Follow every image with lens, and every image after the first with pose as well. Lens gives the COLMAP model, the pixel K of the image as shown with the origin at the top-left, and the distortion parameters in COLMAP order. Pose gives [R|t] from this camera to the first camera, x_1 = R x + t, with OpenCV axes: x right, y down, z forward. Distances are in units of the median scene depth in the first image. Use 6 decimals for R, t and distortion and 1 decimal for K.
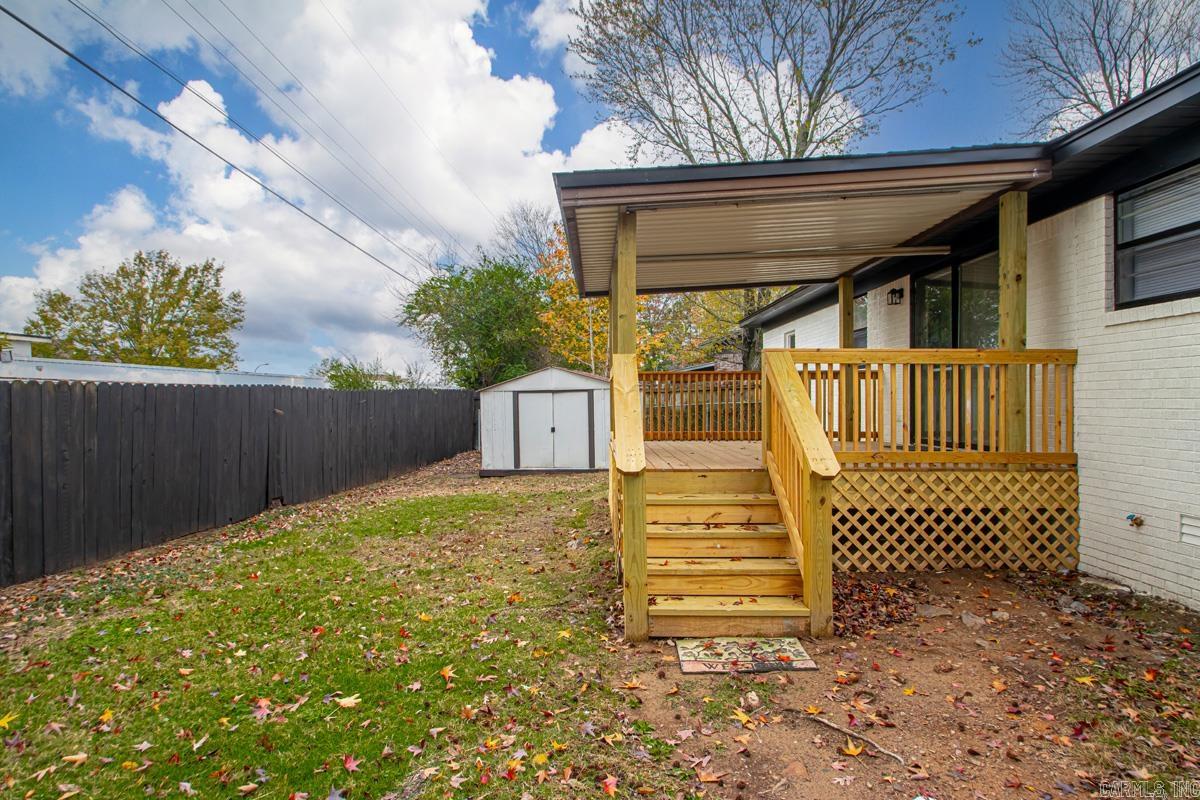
lens RADIAL K [[641.1, 0, 603.6], [0, 641.1, 402.5], [0, 0, 1]] dist [-0.008264, -0.000110]
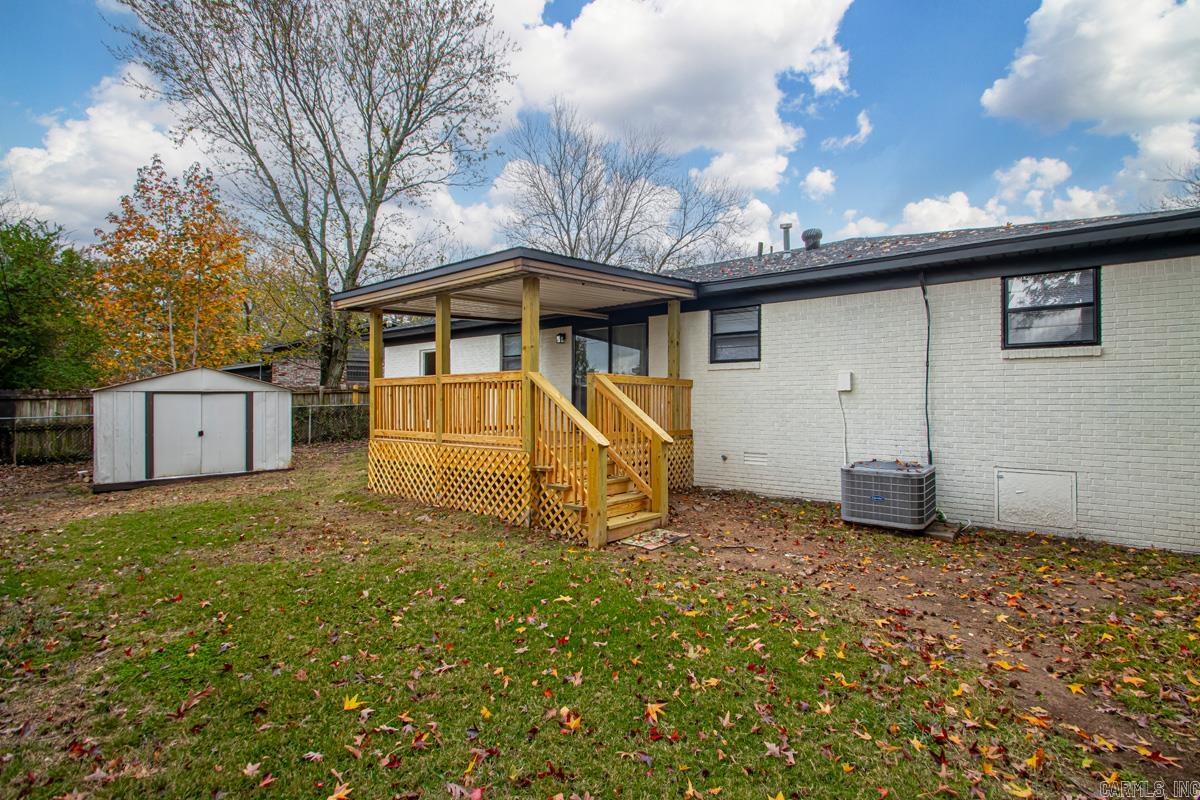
lens RADIAL K [[565.3, 0, 600.8], [0, 565.3, 401.3], [0, 0, 1]] dist [0.005015, 0.000127]
pose [[0.642265, 0.008244, 0.766439, -0.865265], [-0.001655, 0.999955, -0.009368, 0.004731], [-0.766481, 0.004749, 0.642249, 0.038023]]
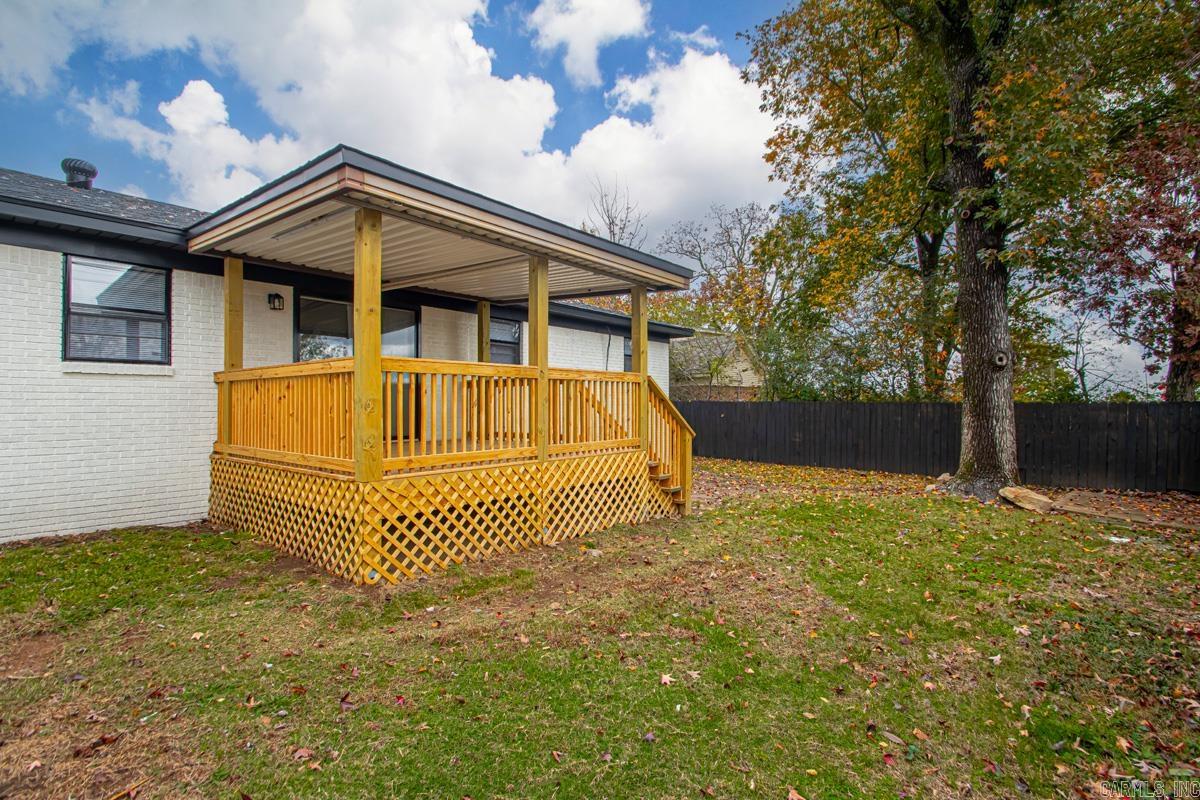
lens RADIAL K [[565.3, 0, 600.4], [0, 565.3, 396.0], [0, 0, 1]] dist [0.005015, 0.000127]
pose [[-0.777506, 0.002532, 0.628870, -0.796181], [0.002919, 0.999996, -0.000416, -0.023676], [-0.628868, 0.001512, -0.777510, 2.152605]]
